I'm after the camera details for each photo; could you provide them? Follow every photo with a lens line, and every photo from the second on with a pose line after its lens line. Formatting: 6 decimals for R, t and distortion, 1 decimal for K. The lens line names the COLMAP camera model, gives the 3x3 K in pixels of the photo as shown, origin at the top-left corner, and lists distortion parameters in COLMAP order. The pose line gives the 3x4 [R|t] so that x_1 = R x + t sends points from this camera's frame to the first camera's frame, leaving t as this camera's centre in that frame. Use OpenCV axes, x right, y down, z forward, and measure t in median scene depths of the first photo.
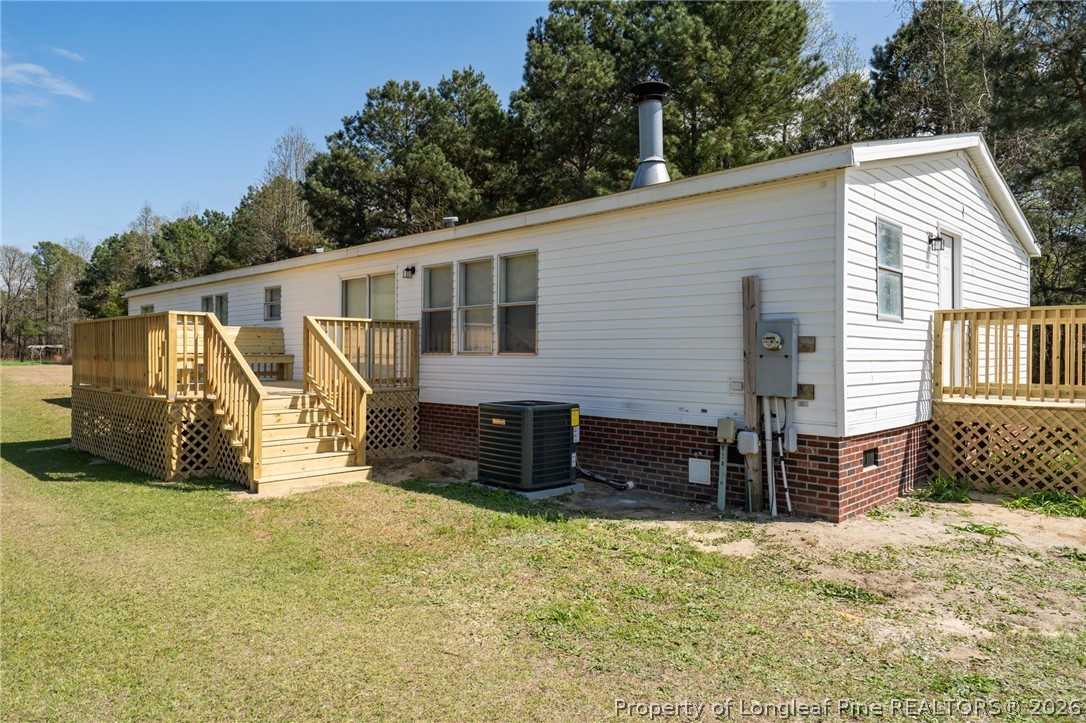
lens RADIAL K [[702.4, 0, 543.6], [0, 702.4, 350.4], [0, 0, 1]] dist [0.002697, 0.001817]
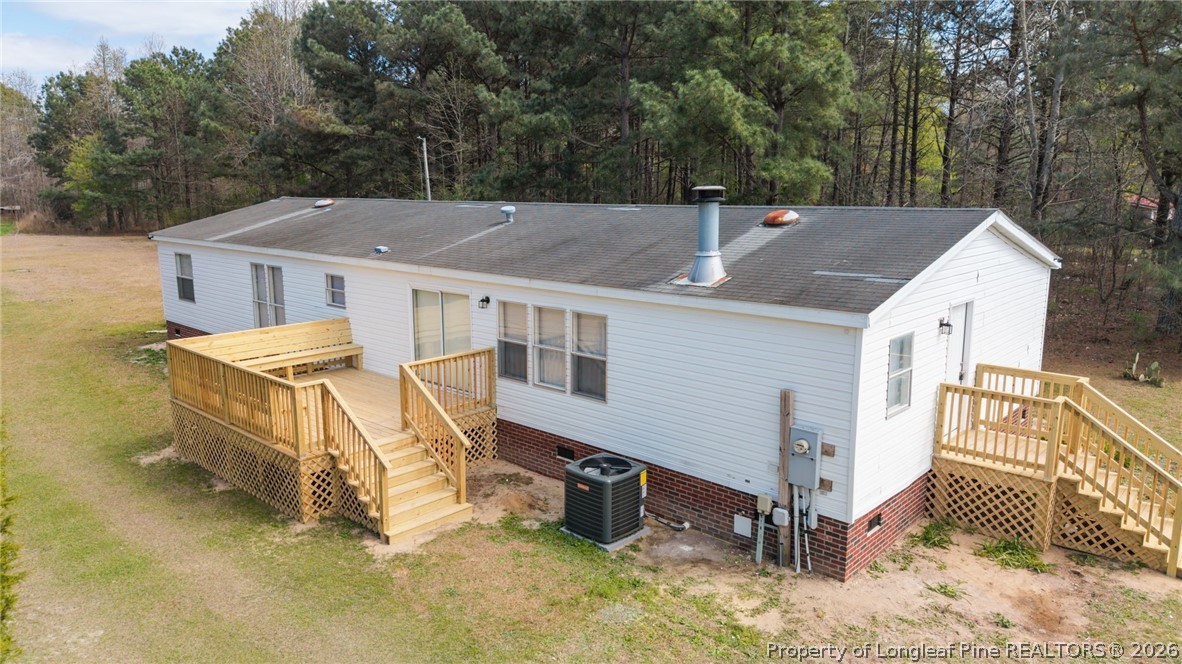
lens RADIAL K [[801.4, 0, 595.4], [0, 801.4, 329.0], [0, 0, 1]] dist [0.029534, -0.031157]
pose [[0.999367, -0.009466, 0.034280, -0.052917], [0.002901, 0.982415, 0.186686, -0.263035], [-0.035444, -0.186469, 0.981821, -0.204642]]
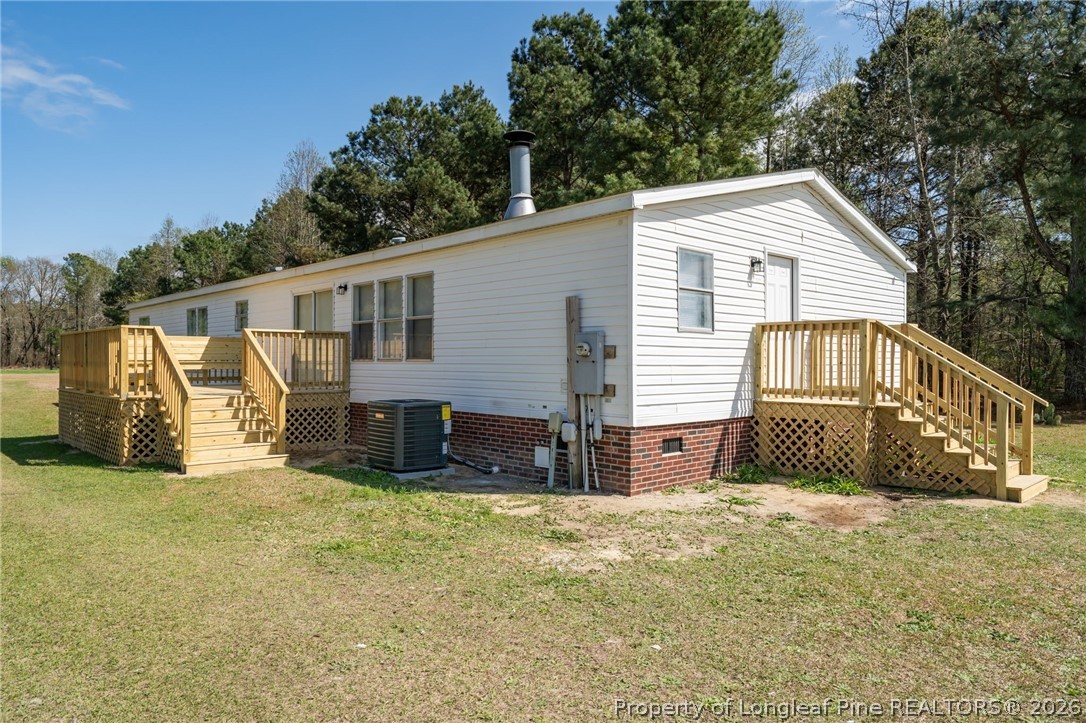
lens RADIAL K [[711.6, 0, 546.9], [0, 711.6, 362.9], [0, 0, 1]] dist [-0.002959, 0.010857]
pose [[0.999300, -0.000538, -0.037397, 0.162071], [0.000771, 0.999980, 0.006220, 0.001426], [0.037393, -0.006244, 0.999281, -0.129606]]
